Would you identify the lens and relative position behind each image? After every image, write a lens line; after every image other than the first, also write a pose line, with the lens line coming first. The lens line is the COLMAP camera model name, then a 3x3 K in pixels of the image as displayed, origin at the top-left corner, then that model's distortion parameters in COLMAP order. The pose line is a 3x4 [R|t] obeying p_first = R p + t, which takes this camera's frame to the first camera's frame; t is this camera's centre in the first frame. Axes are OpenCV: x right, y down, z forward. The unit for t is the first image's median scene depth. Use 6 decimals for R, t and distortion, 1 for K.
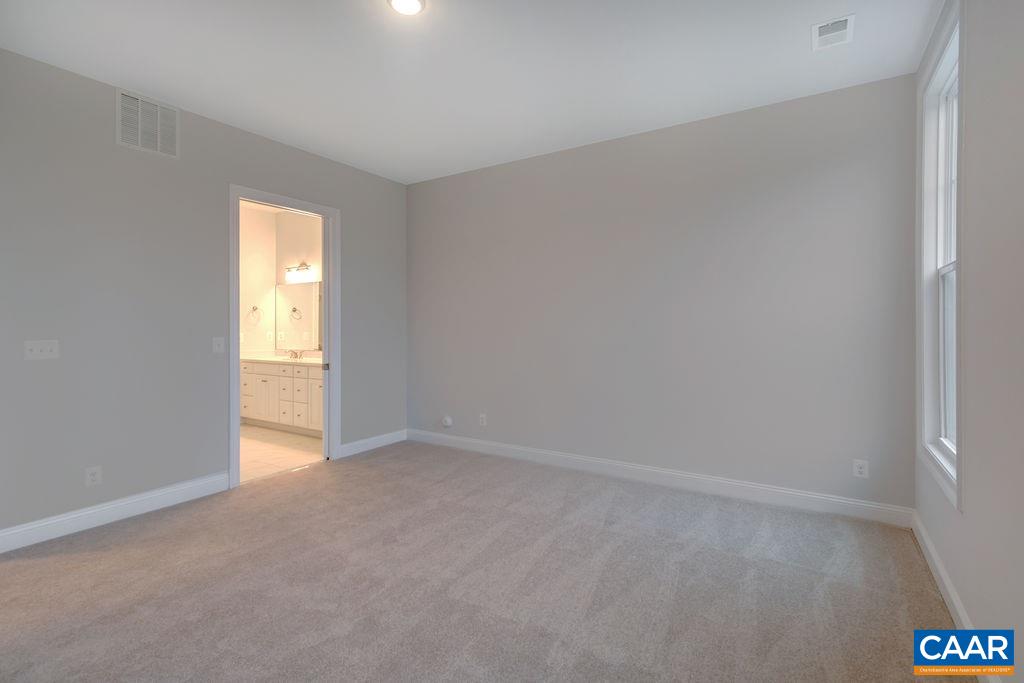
lens RADIAL K [[480.2, 0, 506.7], [0, 480.2, 327.2], [0, 0, 1]] dist [0.013609, -0.014719]
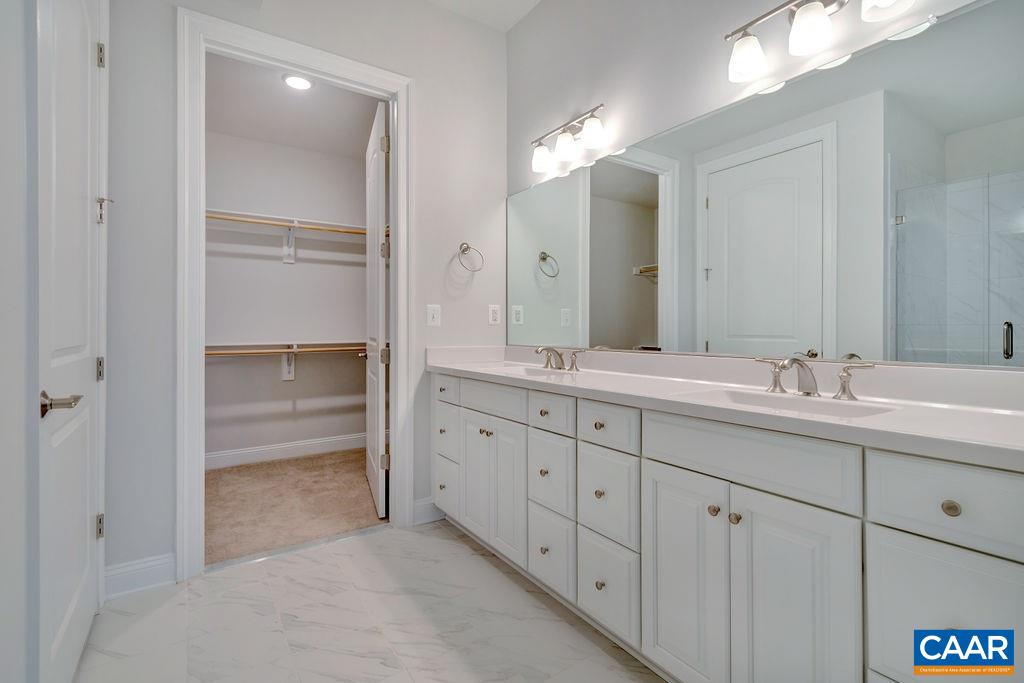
lens RADIAL K [[480.2, 0, 506.7], [0, 480.2, 327.2], [0, 0, 1]] dist [0.013609, -0.014719]
pose [[0.917664, 0.000351, -0.397356, -0.326439], [-0.000167, 1.000000, 0.000498, 0.032021], [0.397356, -0.000391, 0.917664, 0.638412]]
